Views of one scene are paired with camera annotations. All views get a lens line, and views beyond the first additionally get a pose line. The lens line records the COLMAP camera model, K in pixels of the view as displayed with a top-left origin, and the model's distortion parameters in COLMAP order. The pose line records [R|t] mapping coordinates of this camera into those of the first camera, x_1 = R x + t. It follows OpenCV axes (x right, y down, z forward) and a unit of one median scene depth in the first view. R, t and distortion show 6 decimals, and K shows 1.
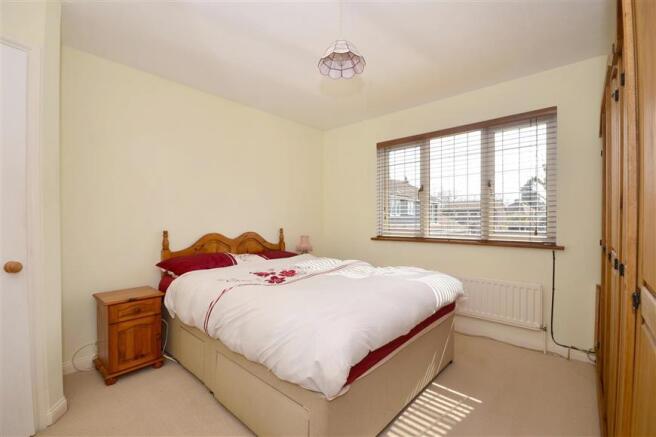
lens RADIAL K [[294.4, 0, 328.0], [0, 294.4, 218.5], [0, 0, 1]] dist [0.000577, 0.000141]
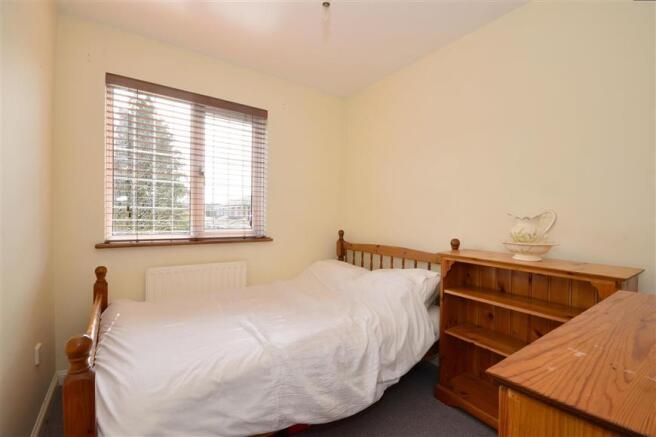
lens RADIAL K [[294.4, 0, 328.0], [0, 294.4, 218.5], [0, 0, 1]] dist [0.000577, 0.000141]
pose [[0.202278, 0.000764, 0.979328, -0.216920], [-0.012793, 0.999916, 0.001863, 0.013083], [-0.979244, -0.012905, 0.202271, 0.482199]]
